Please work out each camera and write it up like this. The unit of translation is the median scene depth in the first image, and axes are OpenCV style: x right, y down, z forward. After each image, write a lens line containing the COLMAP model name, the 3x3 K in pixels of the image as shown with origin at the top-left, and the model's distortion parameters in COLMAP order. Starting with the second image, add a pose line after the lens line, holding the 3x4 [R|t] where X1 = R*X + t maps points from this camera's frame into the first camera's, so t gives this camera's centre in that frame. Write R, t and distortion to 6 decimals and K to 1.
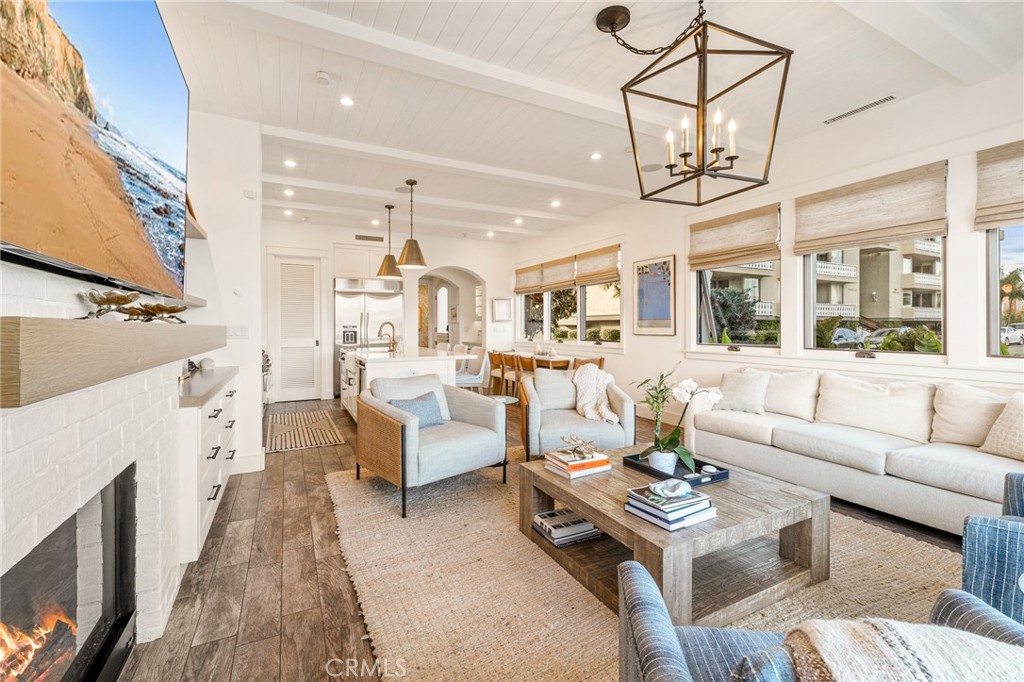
lens RADIAL K [[435.6, 0, 512.3], [0, 435.6, 328.2], [0, 0, 1]] dist [0.000760, 0.000015]
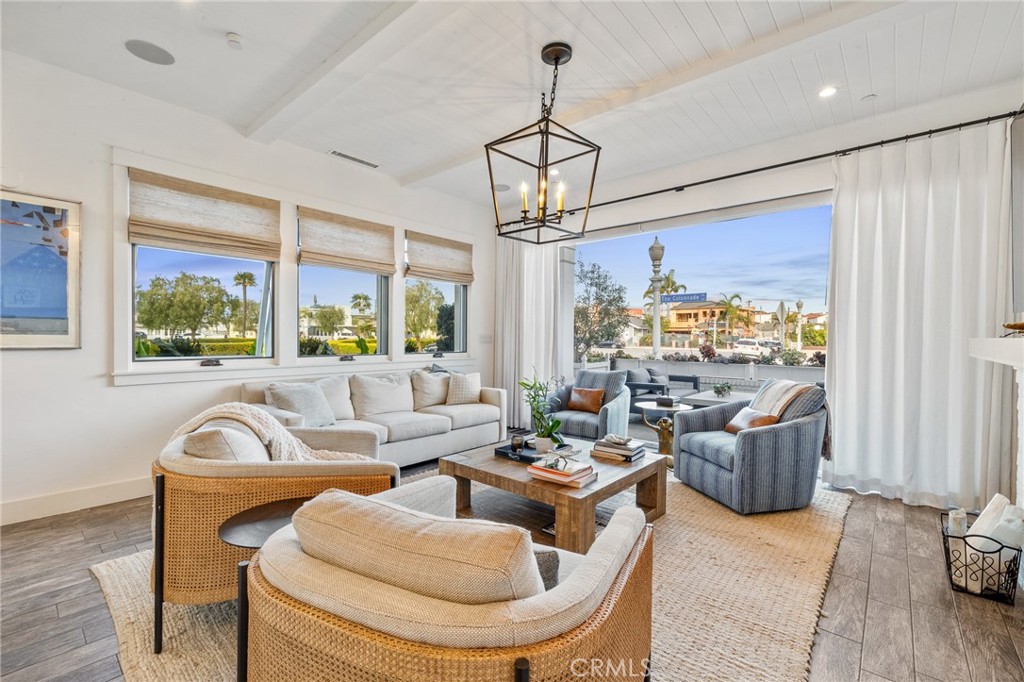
lens RADIAL K [[446.0, 0, 512.0], [0, 446.0, 341.0], [0, 0, 1]] dist [-0.000809, -0.000114]
pose [[-0.372572, -0.009397, 0.927956, -0.347759], [-0.003401, 0.999956, 0.008760, -0.000117], [-0.927997, 0.000108, -0.372588, 0.678005]]
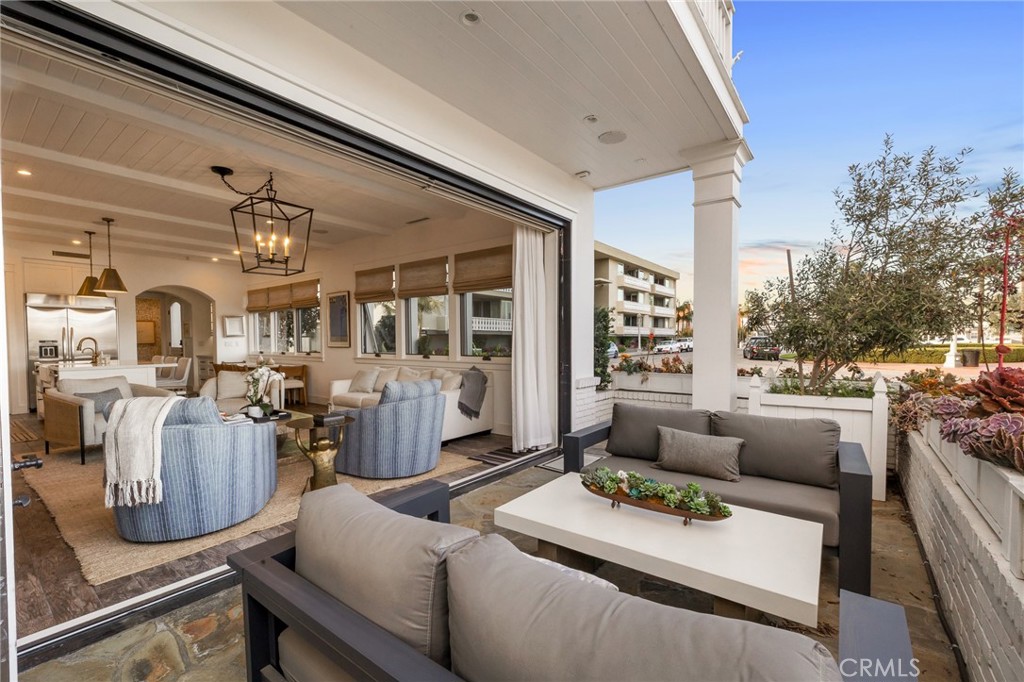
lens RADIAL K [[435.9, 0, 513.1], [0, 435.9, 356.1], [0, 0, 1]] dist [-0.000371, -0.000270]
pose [[0.905461, -0.016146, 0.424123, 0.242480], [0.002684, 0.999474, 0.032321, 0.000613], [-0.424421, -0.028127, 0.905028, -0.519687]]
